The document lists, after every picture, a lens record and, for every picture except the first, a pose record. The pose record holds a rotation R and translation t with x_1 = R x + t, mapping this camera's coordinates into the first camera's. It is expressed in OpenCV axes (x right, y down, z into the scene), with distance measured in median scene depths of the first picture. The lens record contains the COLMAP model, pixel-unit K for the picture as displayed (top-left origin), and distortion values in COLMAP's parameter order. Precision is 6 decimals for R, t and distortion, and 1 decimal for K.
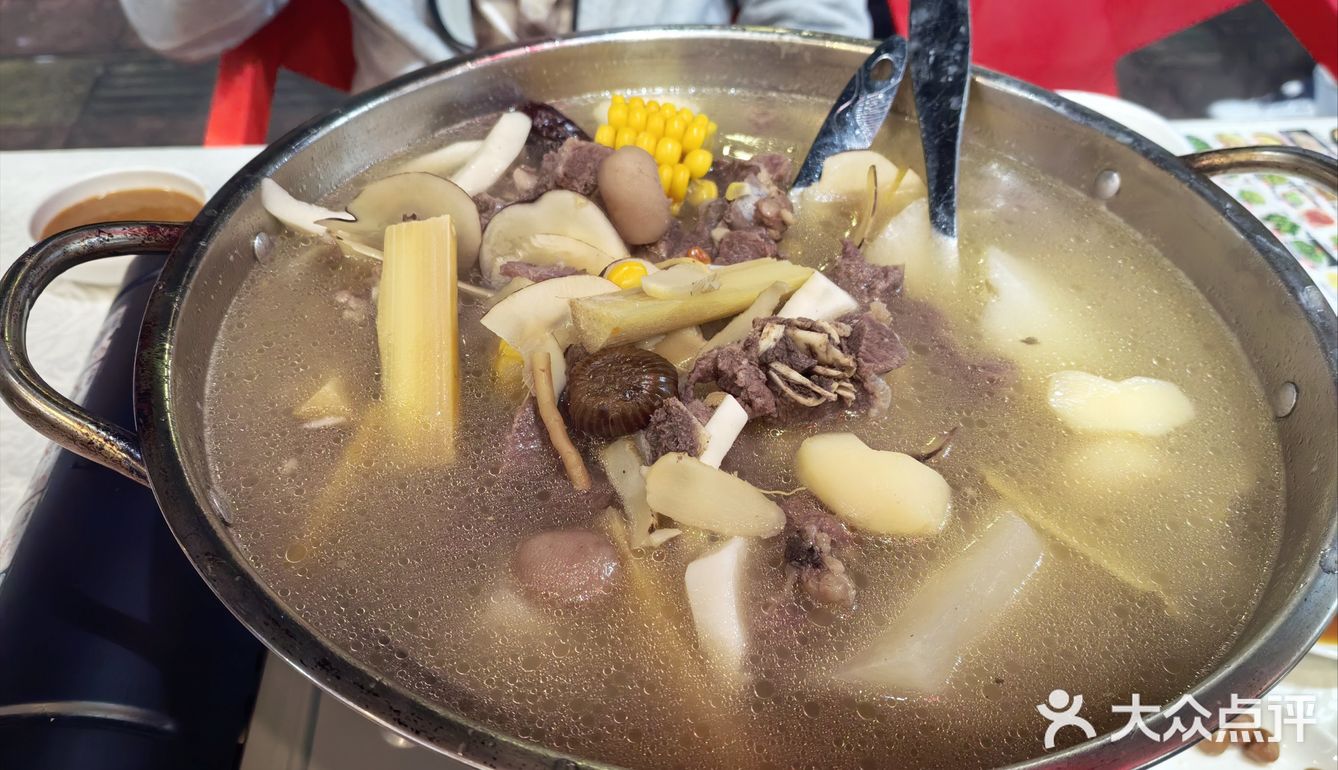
lens RADIAL K [[1035.1, 0, 669.0], [0, 1035.1, 385.0], [0, 0, 1]] dist [-0.004652, 0.003943]
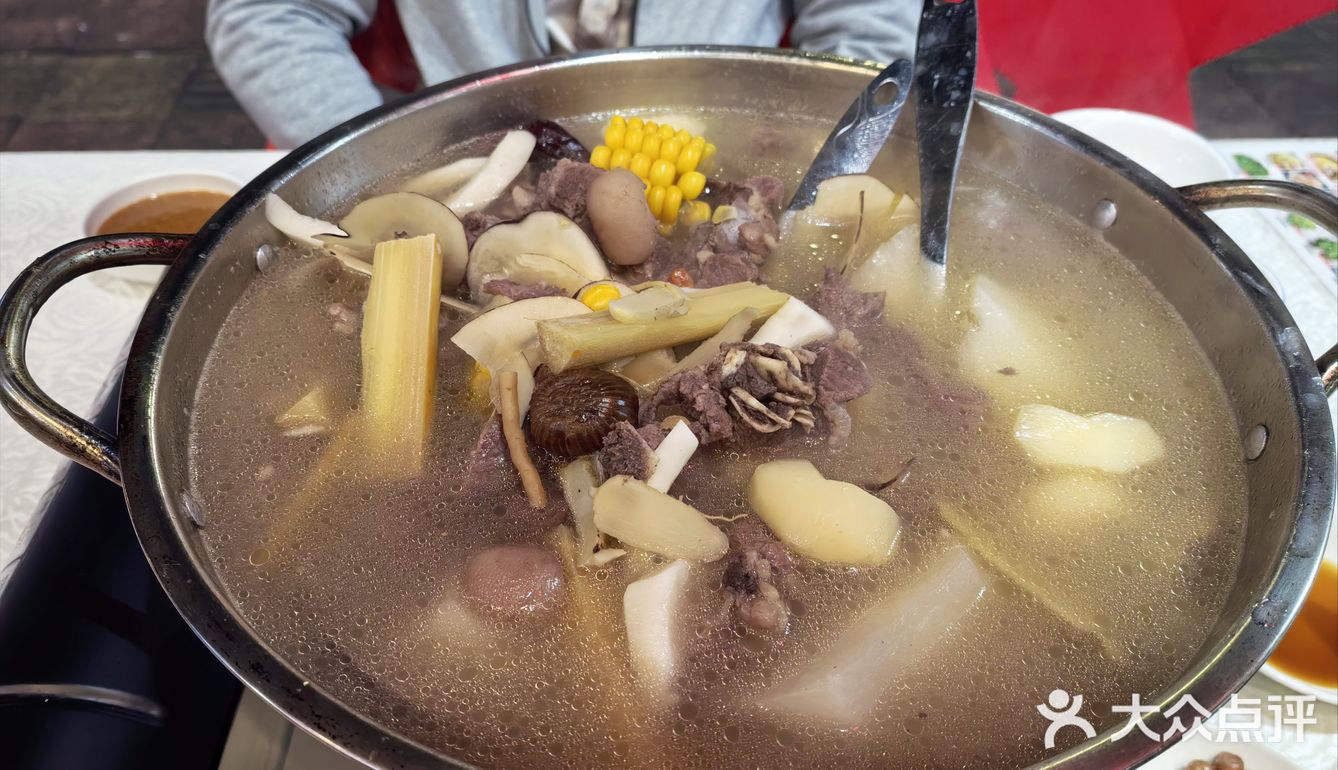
lens RADIAL K [[1033.2, 0, 669.0], [0, 1033.2, 385.0], [0, 0, 1]] dist [-0.001016, -0.003156]
pose [[0.997205, 0.032604, -0.067231, 0.101411], [-0.032575, 0.999468, 0.001522, -0.023338], [0.067245, 0.000672, 0.997736, -0.018198]]
